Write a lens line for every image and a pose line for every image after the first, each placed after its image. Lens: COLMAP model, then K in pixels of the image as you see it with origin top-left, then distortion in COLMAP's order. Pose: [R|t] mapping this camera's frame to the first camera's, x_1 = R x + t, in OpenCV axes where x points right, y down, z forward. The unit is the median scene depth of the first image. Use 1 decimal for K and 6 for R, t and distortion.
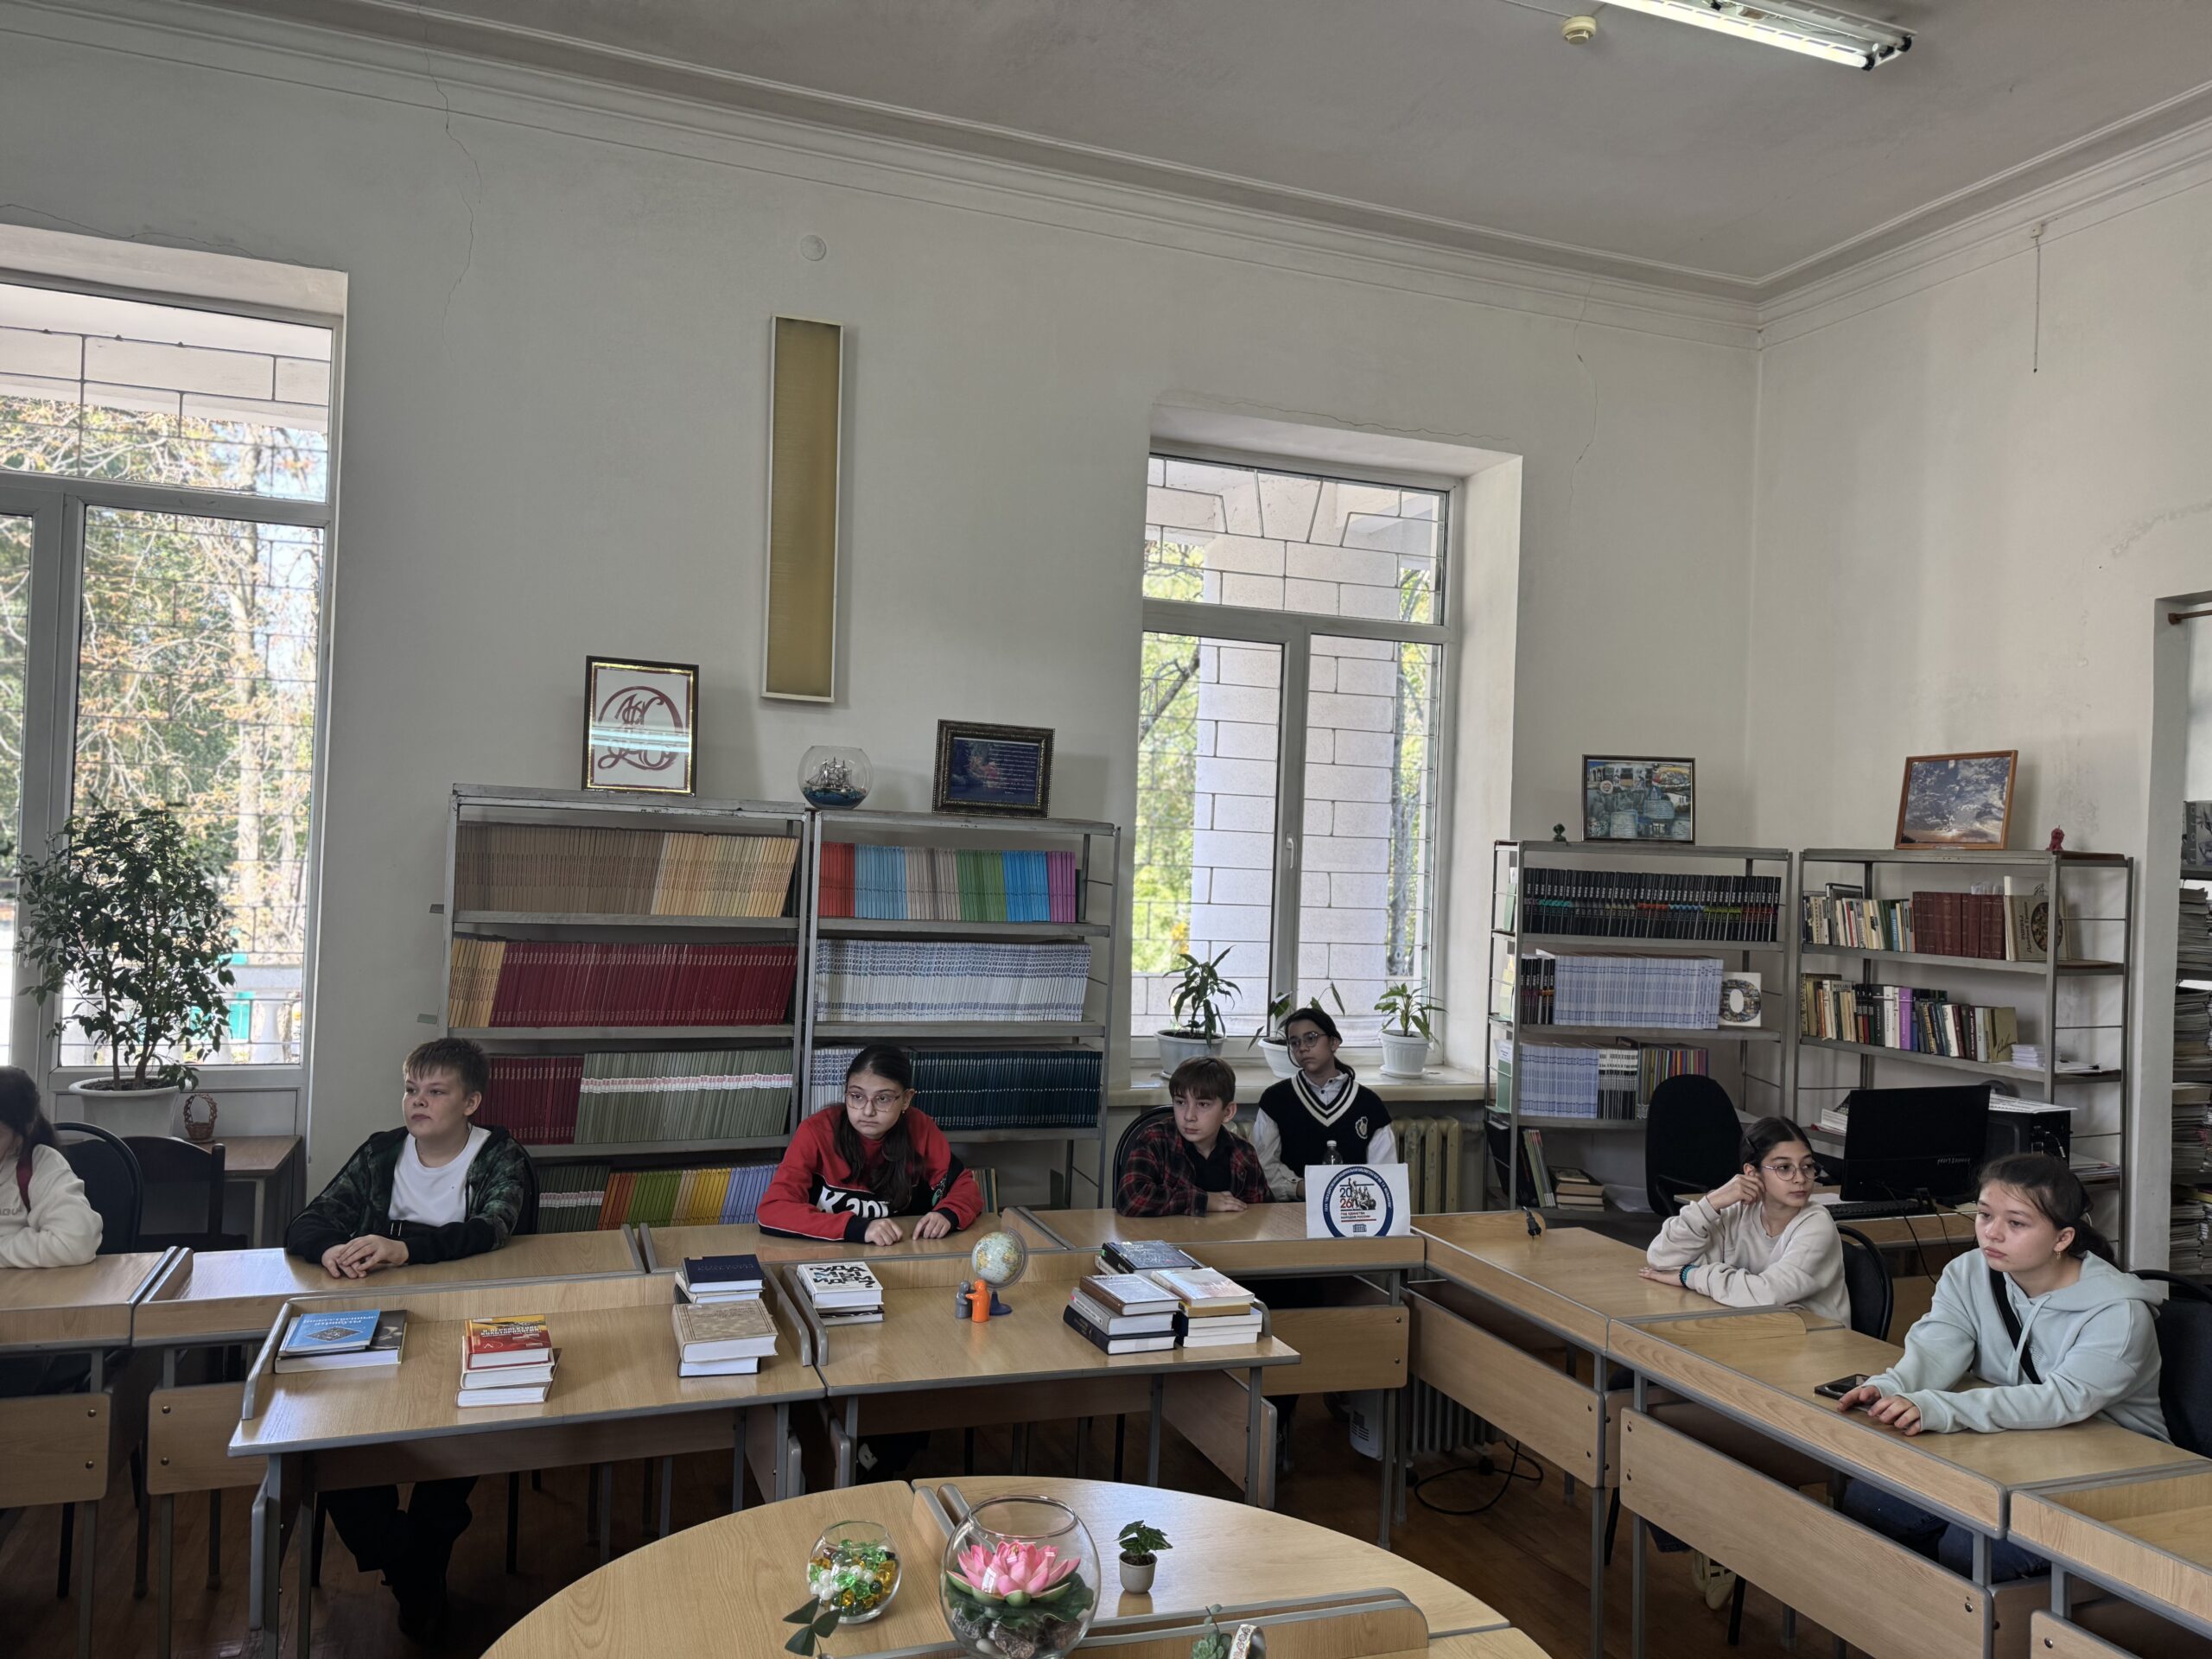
lens RADIAL K [[1553.2, 0, 1101.4], [0, 1553.2, 837.0], [0, 0, 1]] dist [0.085253, -0.084043]
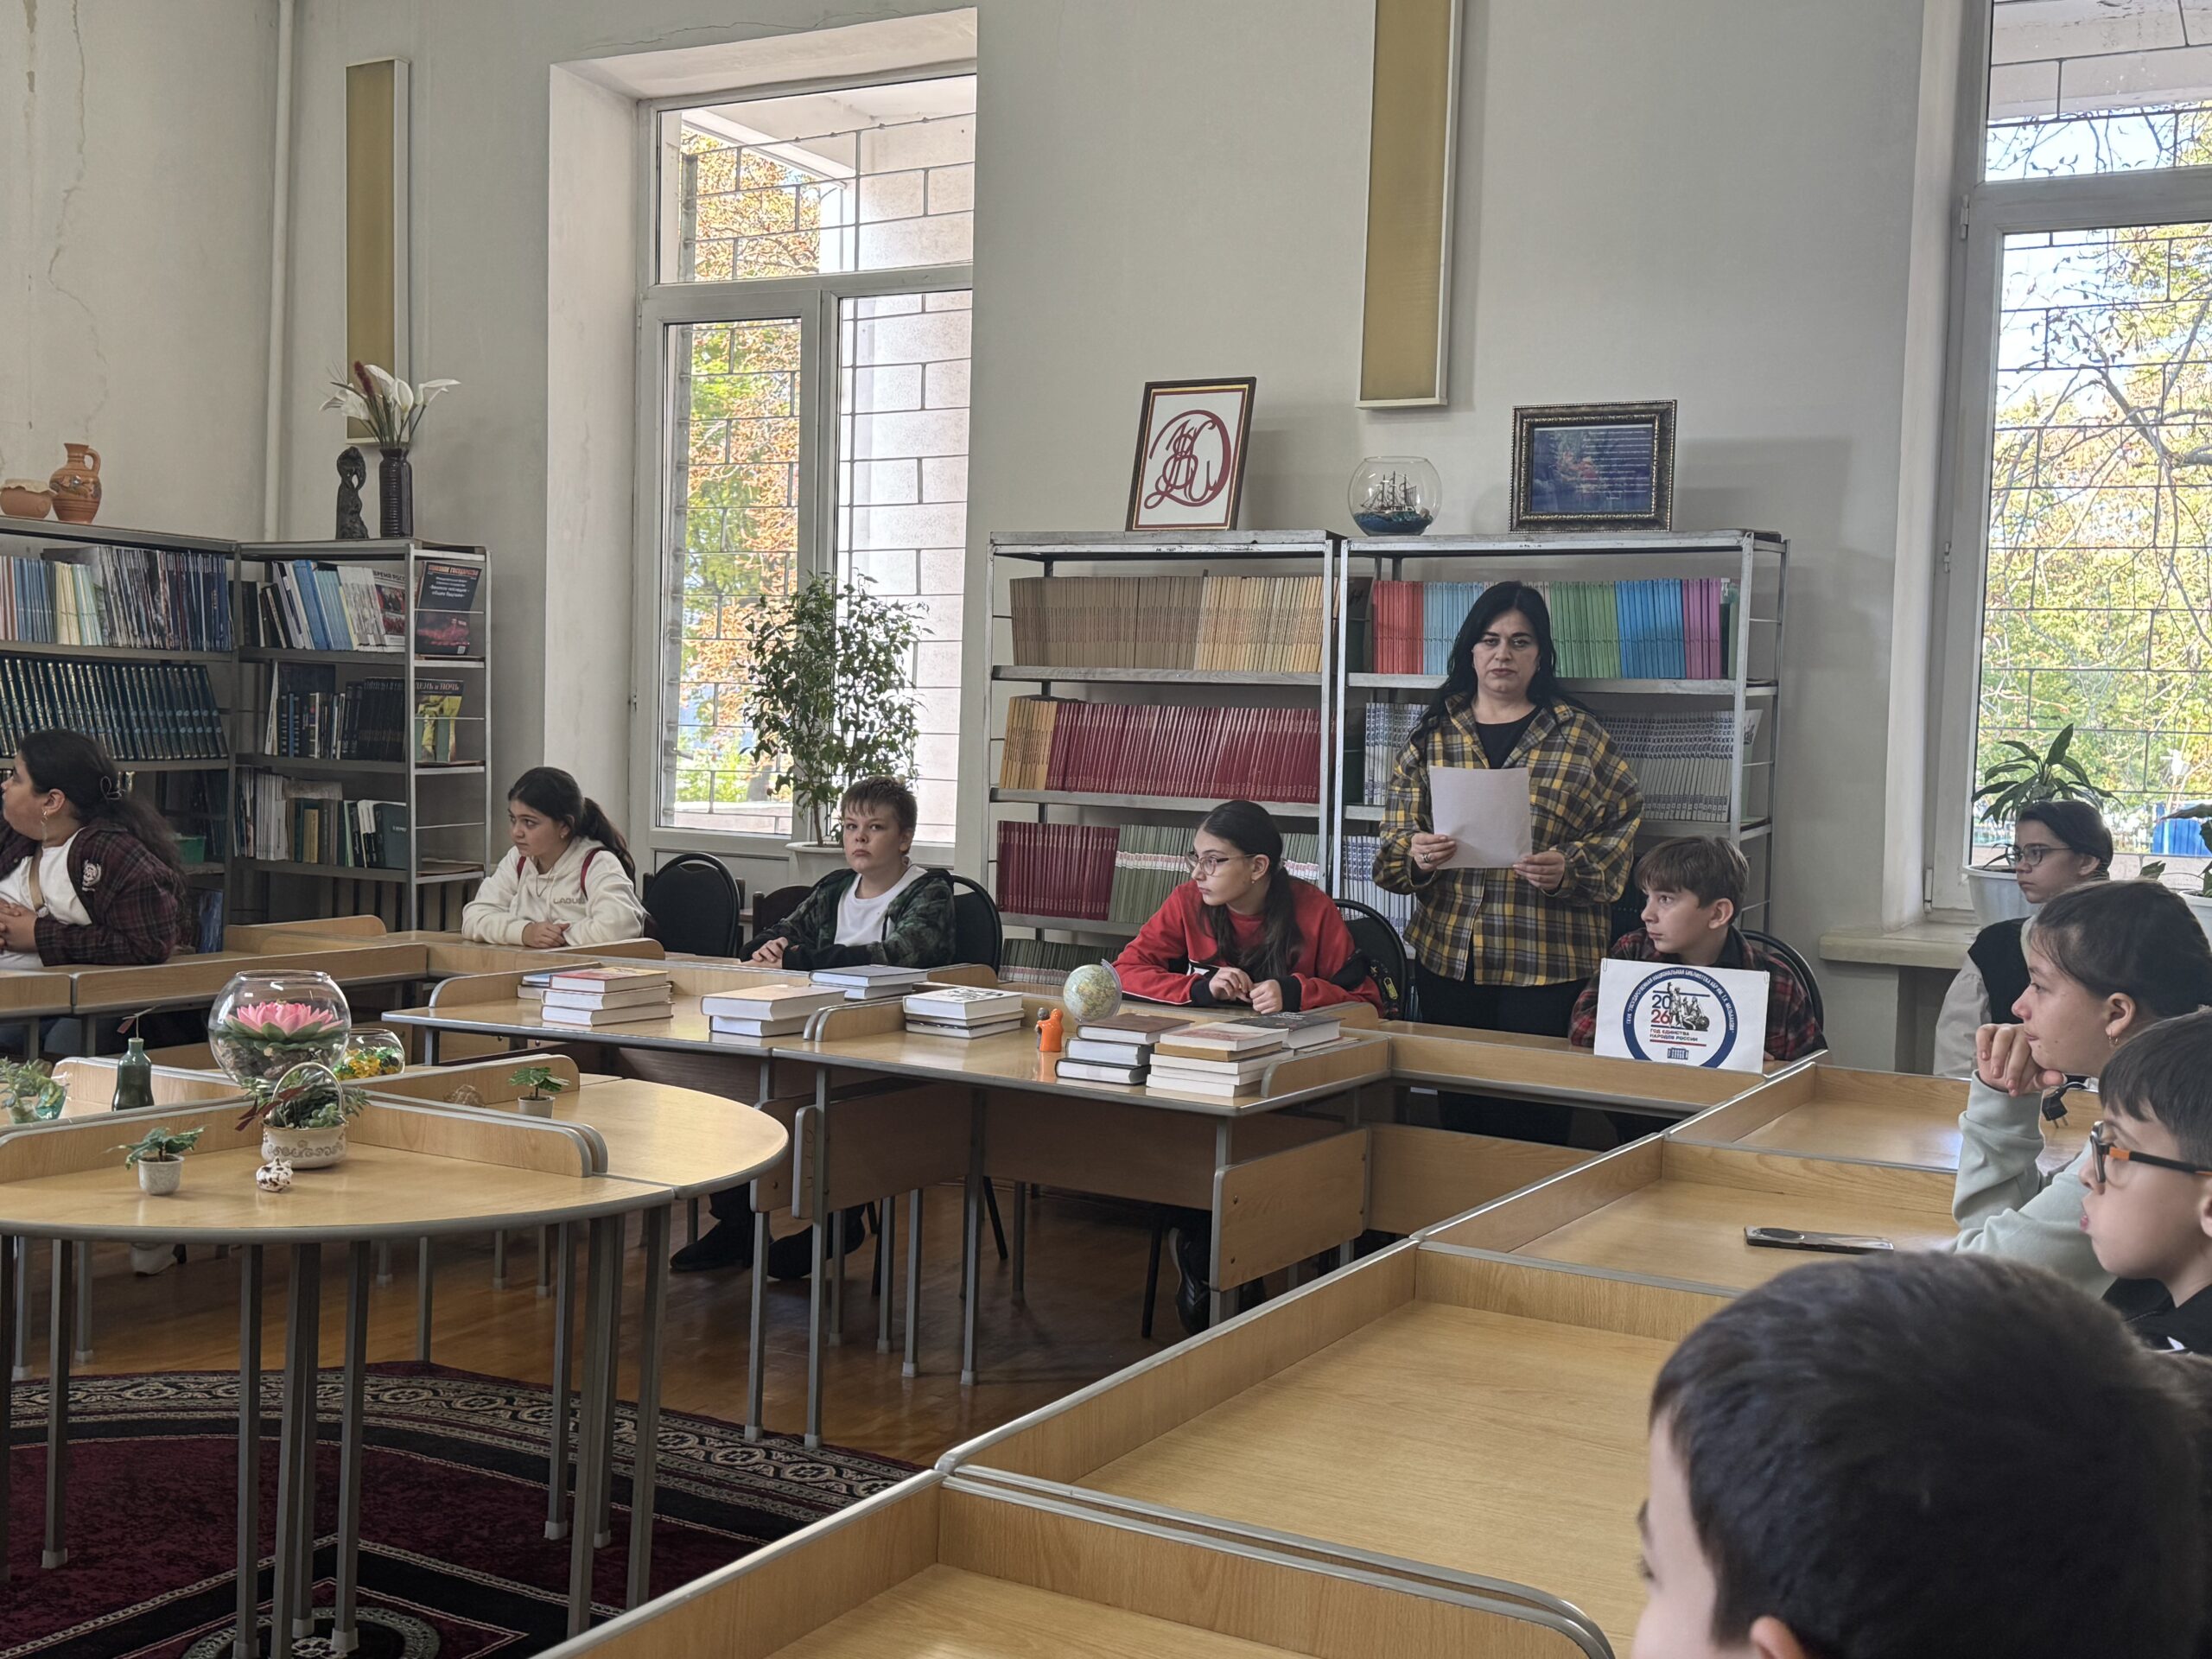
lens RADIAL K [[2311.1, 0, 1092.3], [0, 2311.1, 828.4], [0, 0, 1]] dist [0.115500, 0.000000]
pose [[0.658057, 0.014794, -0.752823, 0.595312], [0.007889, 0.999617, 0.026540, 0.093744], [0.752927, -0.023404, 0.657688, 0.098130]]
